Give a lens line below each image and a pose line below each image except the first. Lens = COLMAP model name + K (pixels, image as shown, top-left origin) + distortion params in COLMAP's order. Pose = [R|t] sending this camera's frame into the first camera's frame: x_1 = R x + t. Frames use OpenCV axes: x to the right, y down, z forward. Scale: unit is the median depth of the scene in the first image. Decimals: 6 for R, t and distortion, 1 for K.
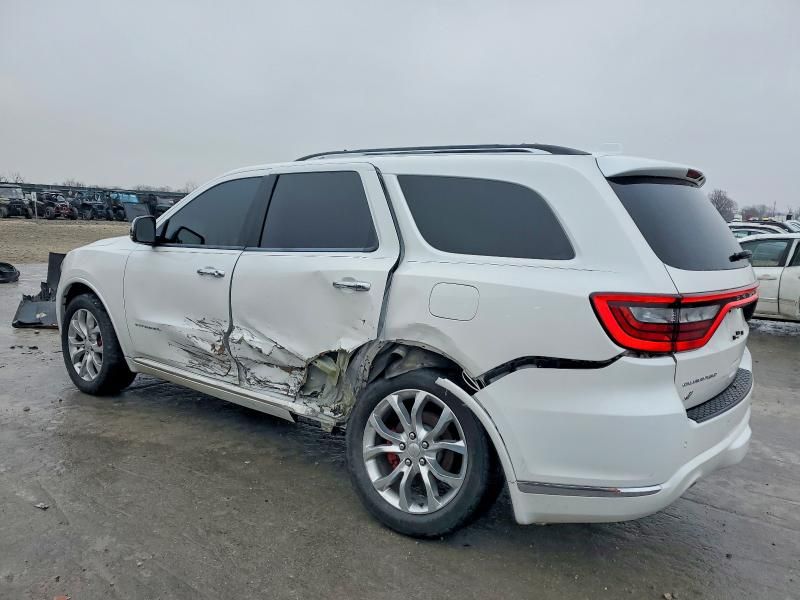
lens RADIAL K [[646.1, 0, 400.0], [0, 646.1, 300.0], [0, 0, 1]] dist [0.003613, 0.003017]
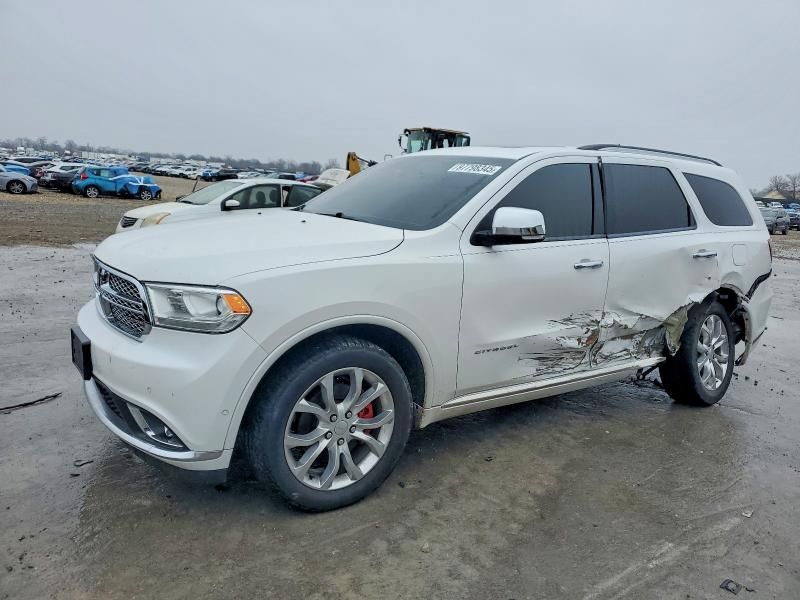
lens RADIAL K [[646.1, 0, 400.0], [0, 646.1, 300.0], [0, 0, 1]] dist [0.003613, 0.003017]
pose [[0.277072, -0.191805, 0.941510, -1.273946], [0.083370, 0.980977, 0.175311, -0.181365], [-0.957225, 0.029920, 0.287792, 0.982964]]
